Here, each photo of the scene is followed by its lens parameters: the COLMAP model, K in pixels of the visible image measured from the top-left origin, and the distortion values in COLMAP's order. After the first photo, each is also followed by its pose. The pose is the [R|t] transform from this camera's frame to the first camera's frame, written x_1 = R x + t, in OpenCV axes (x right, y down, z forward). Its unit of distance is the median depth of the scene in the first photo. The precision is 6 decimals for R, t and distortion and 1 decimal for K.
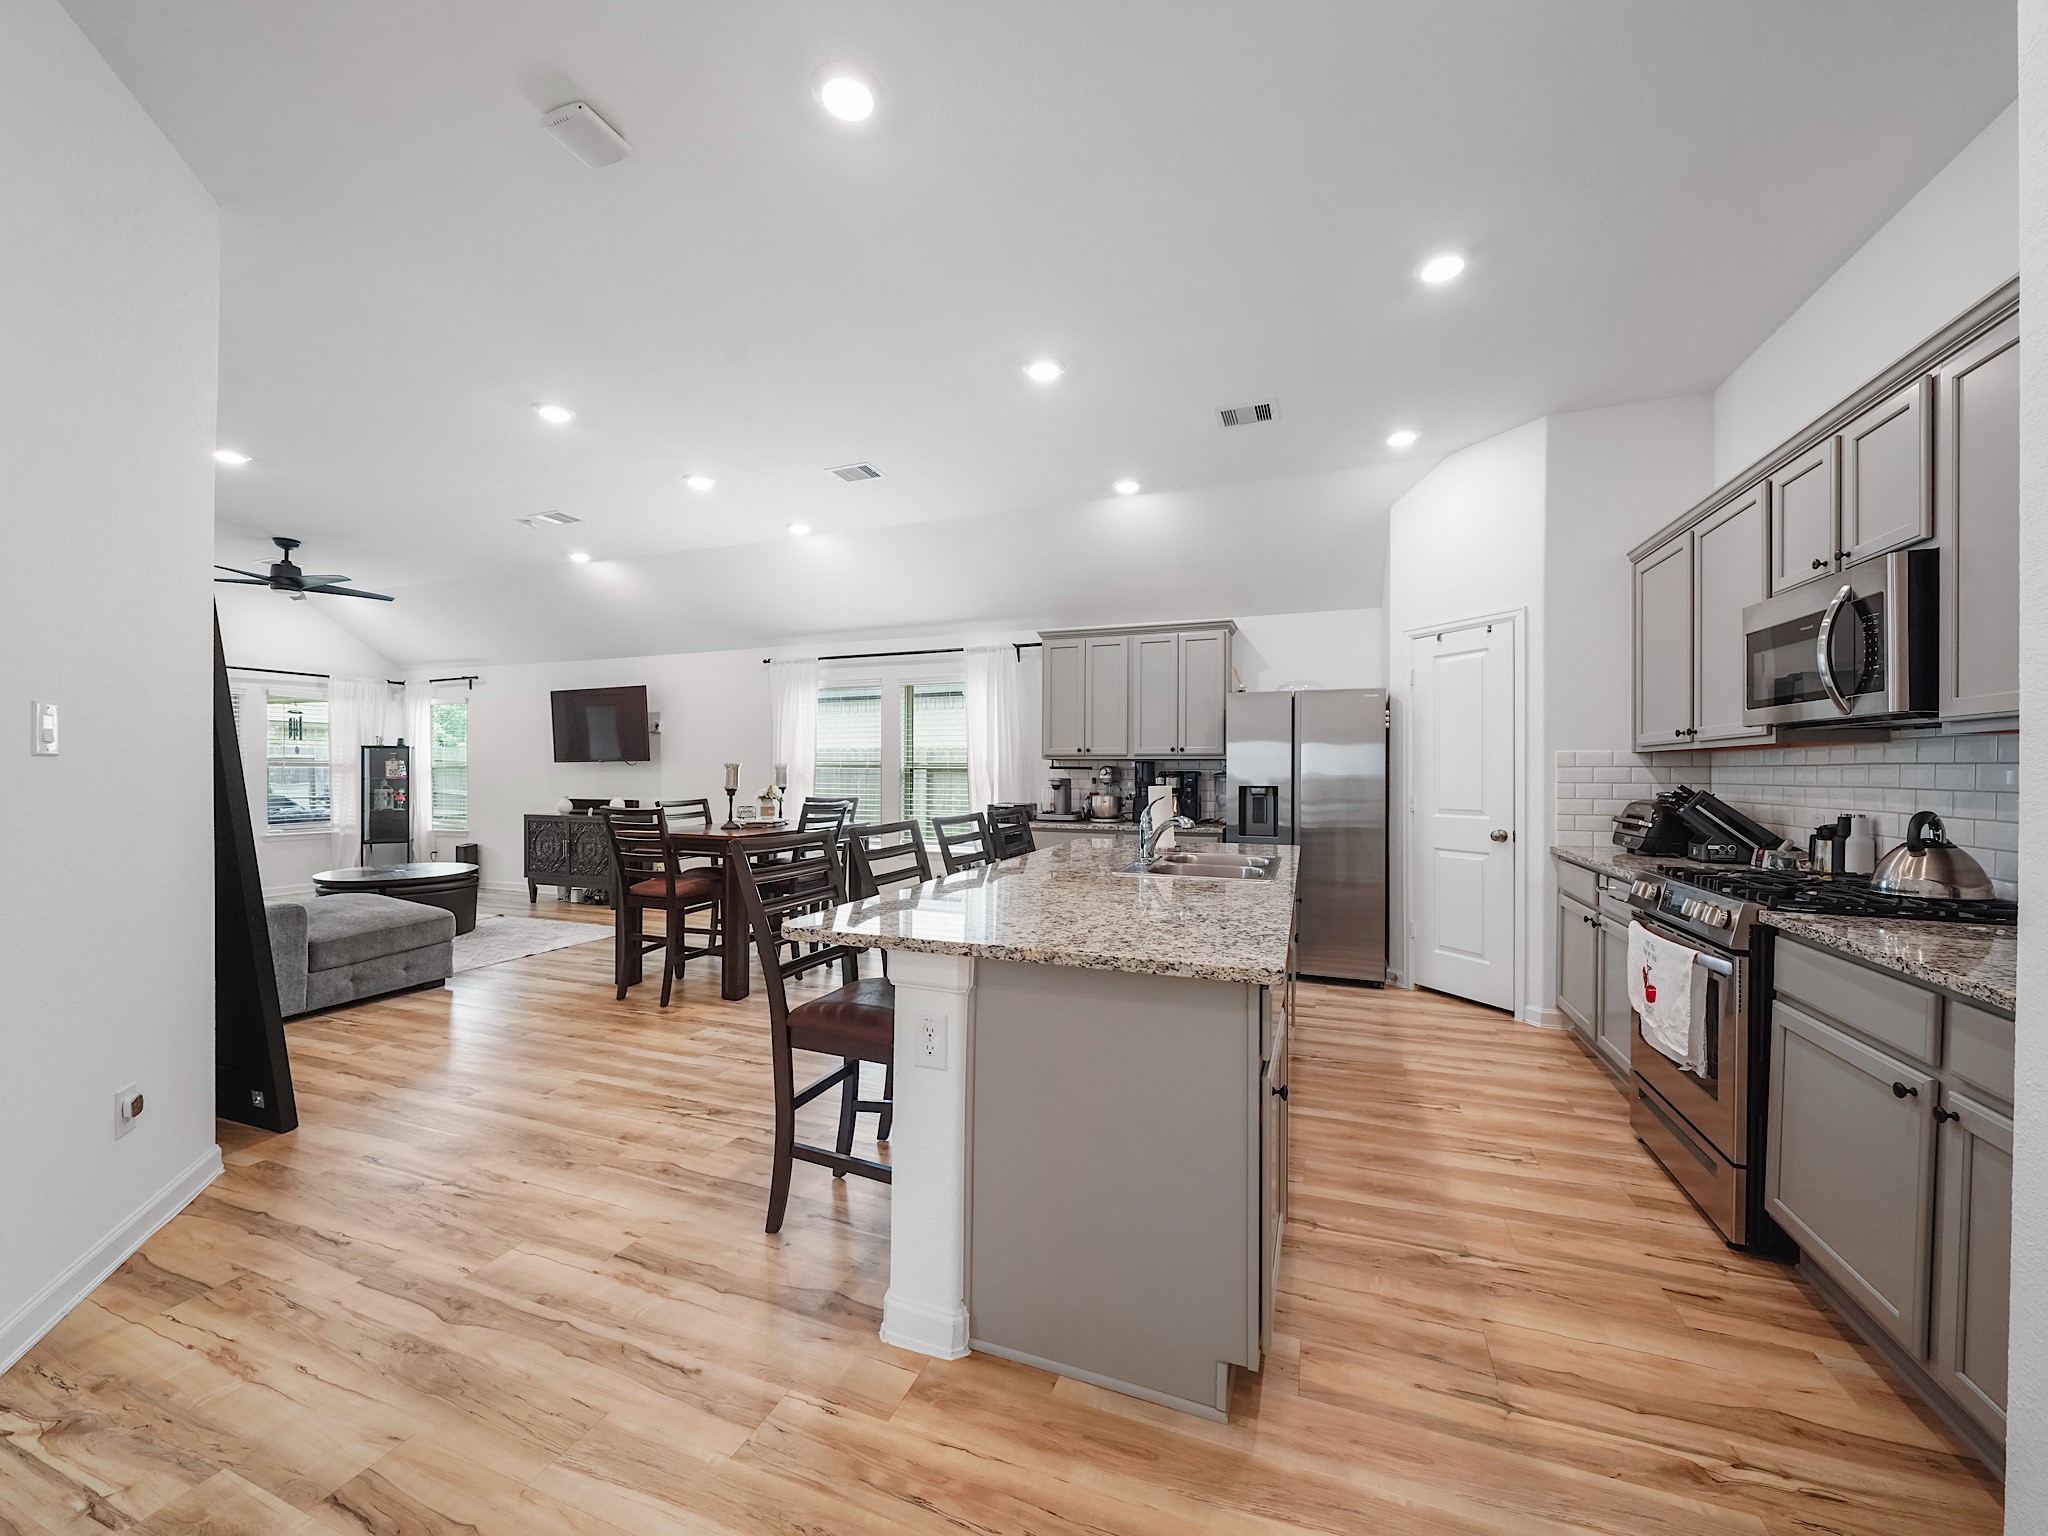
lens RADIAL K [[800.6, 0, 1018.0], [0, 800.6, 774.2], [0, 0, 1]] dist [-0.002173, -0.000342]
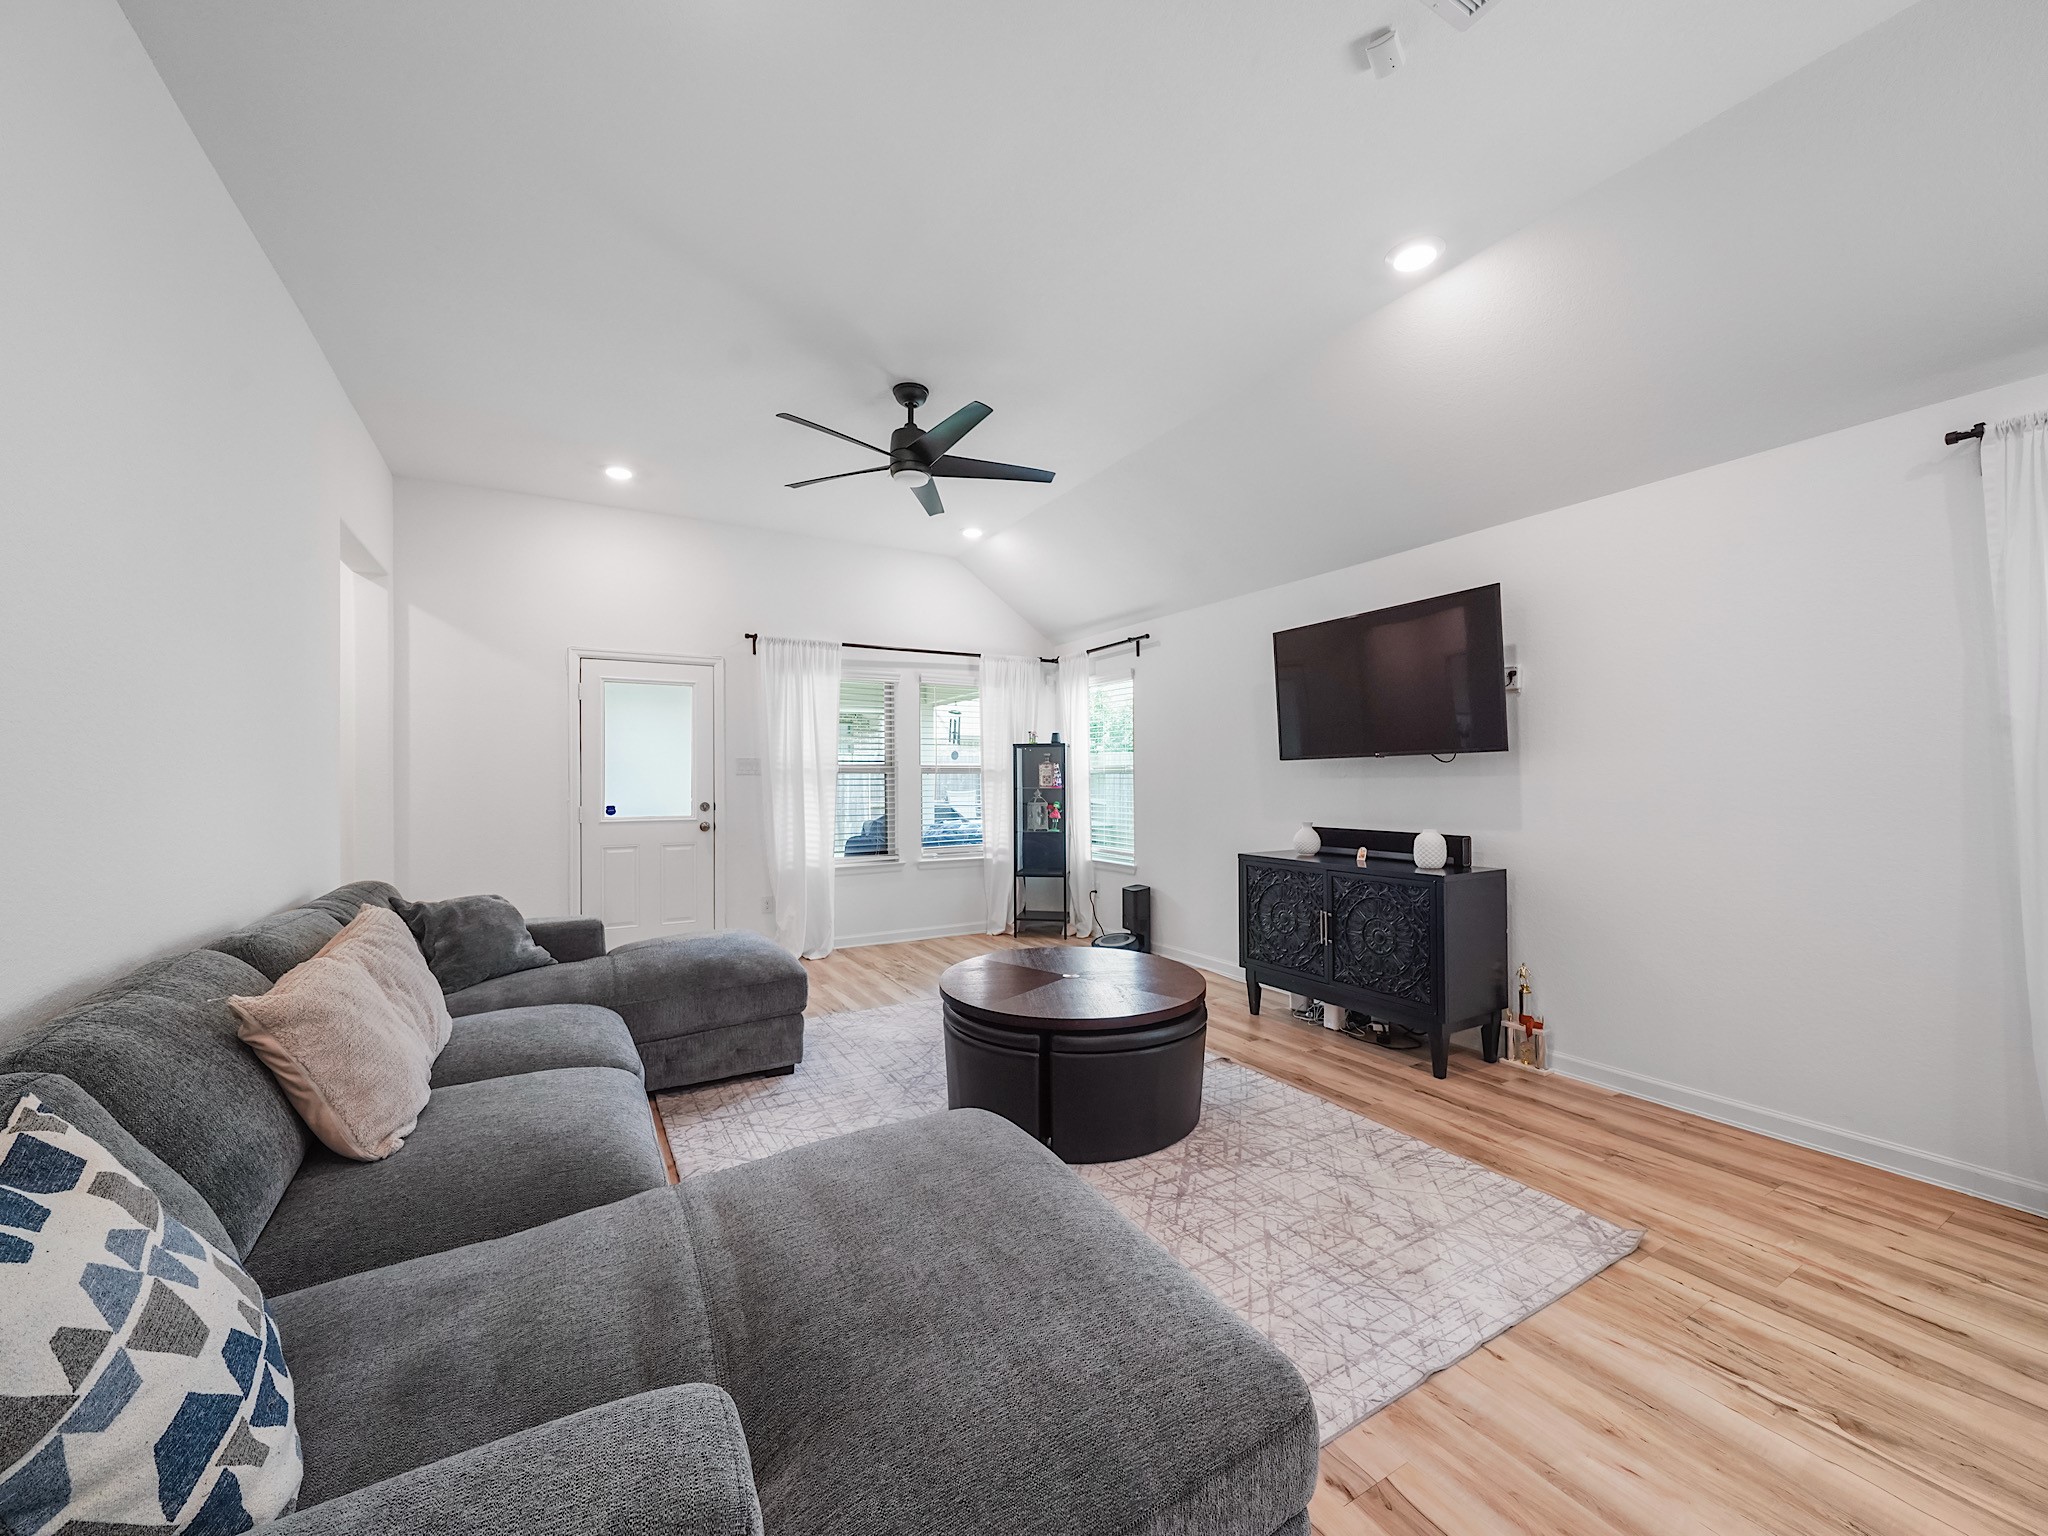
lens RADIAL K [[800.6, 0, 1018.0], [0, 800.6, 774.2], [0, 0, 1]] dist [-0.002173, -0.000342]
pose [[0.773450, -0.010521, -0.633770, -0.394820], [0.006486, 0.999941, -0.008684, -0.001481], [0.633824, 0.002606, 0.773473, 0.486211]]
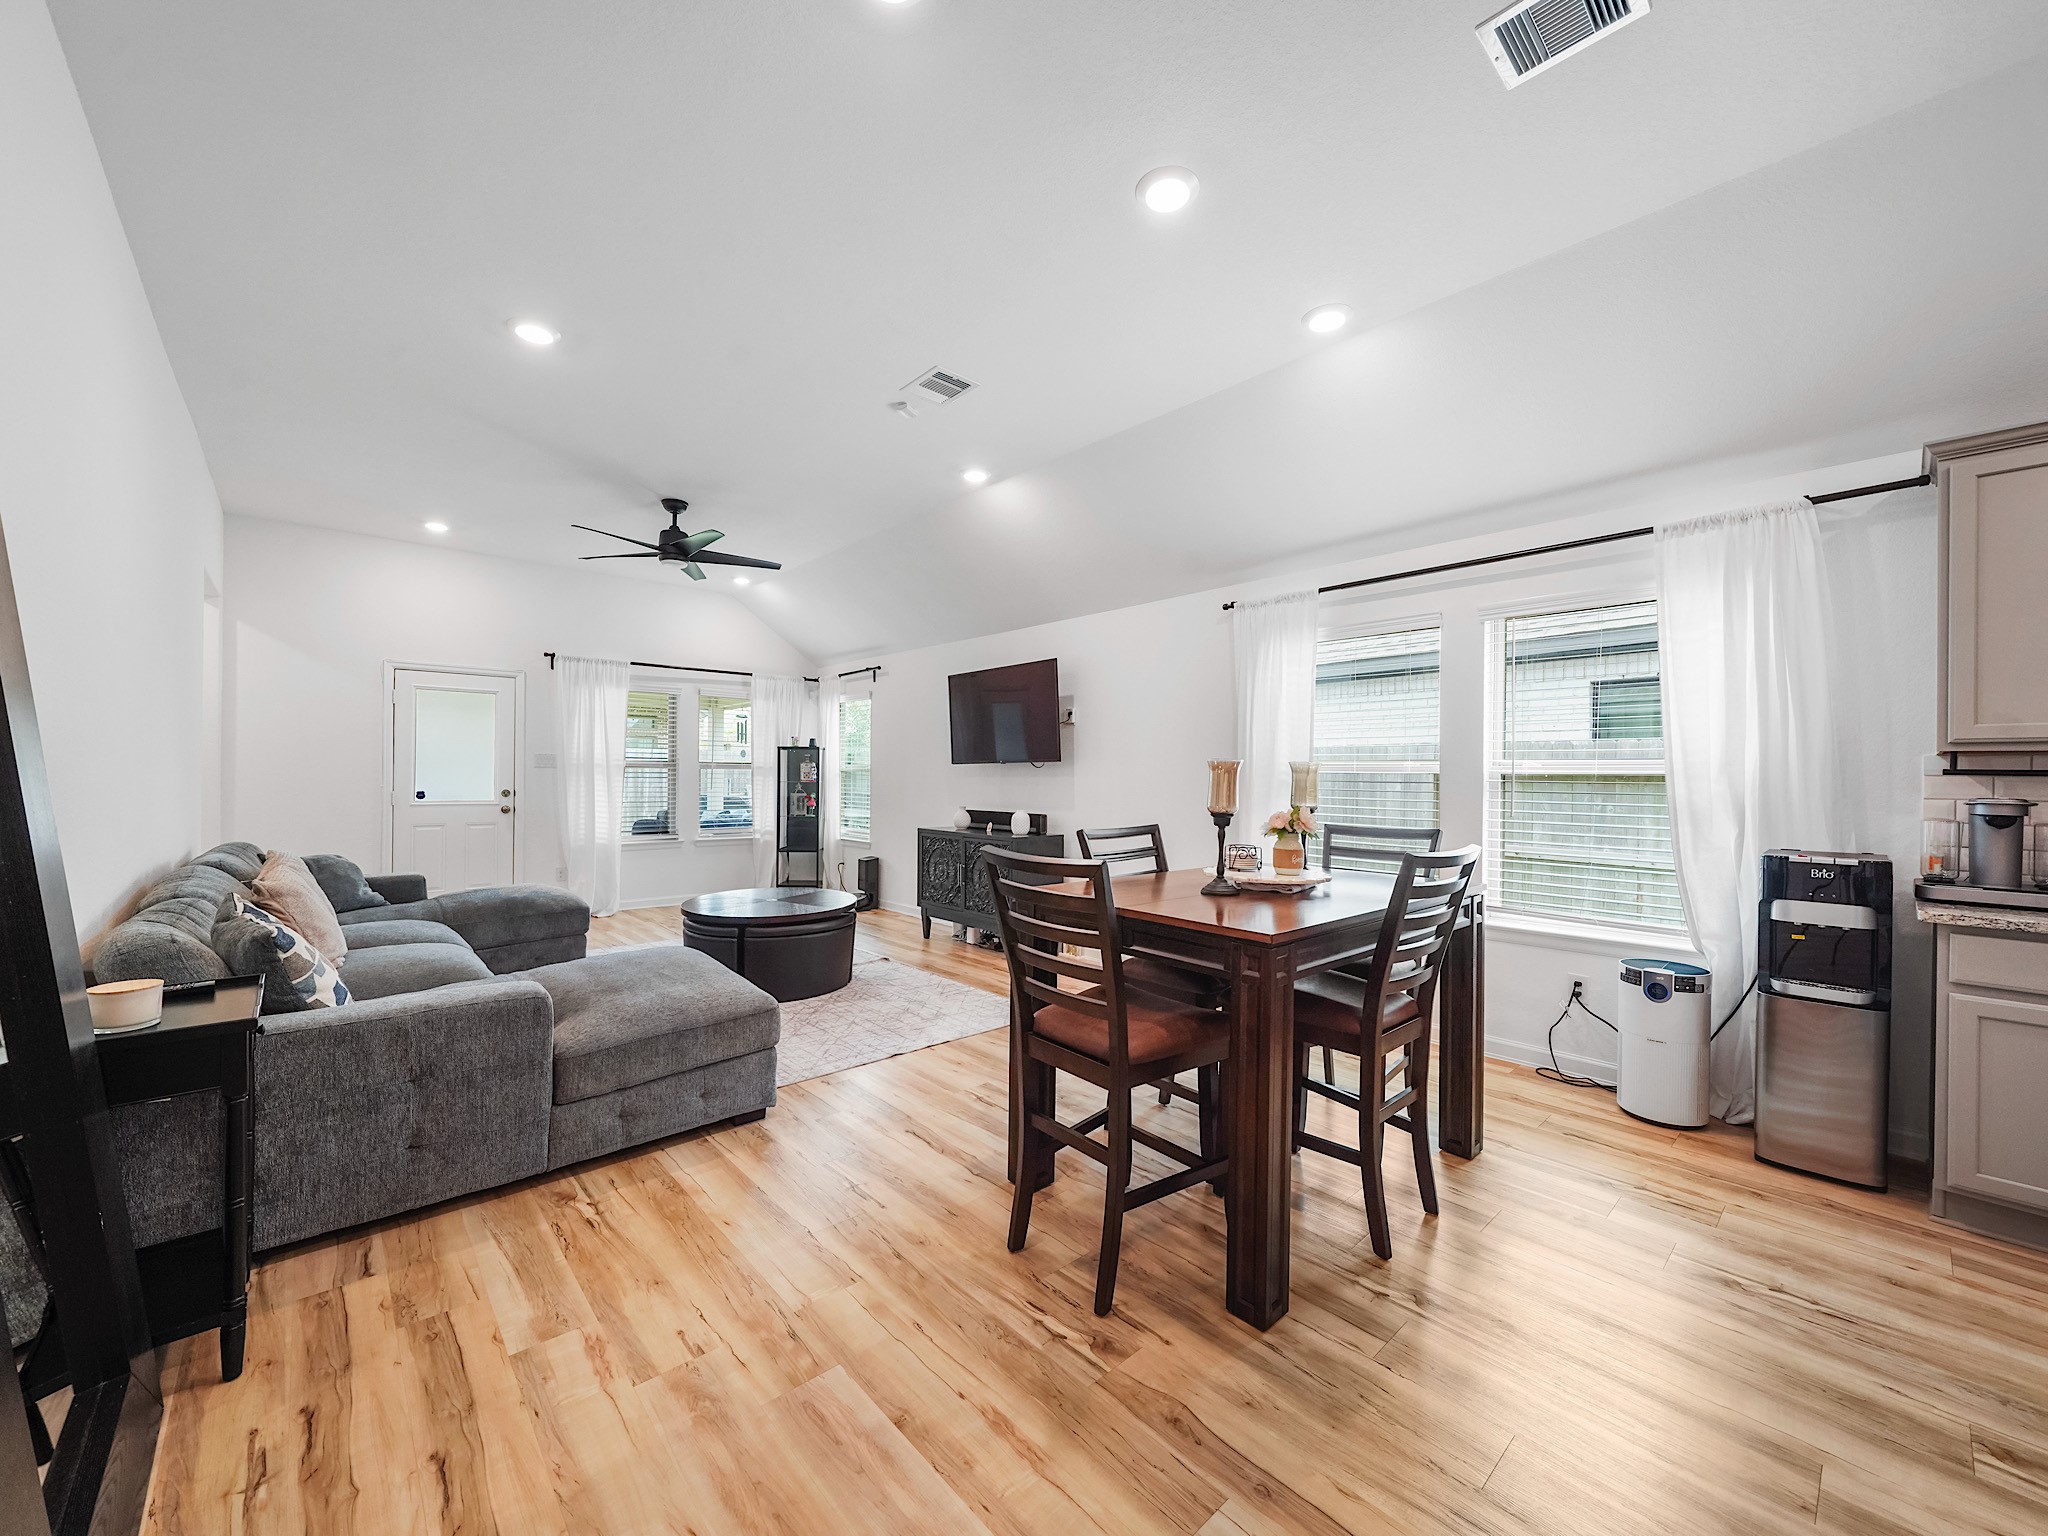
lens RADIAL K [[800.6, 0, 1018.0], [0, 800.6, 774.2], [0, 0, 1]] dist [-0.002173, -0.000342]
pose [[0.889528, 0.004454, -0.456859, -0.163339], [-0.007624, 0.999958, -0.005094, -0.001019], [0.456818, 0.008014, 0.889524, 0.337201]]
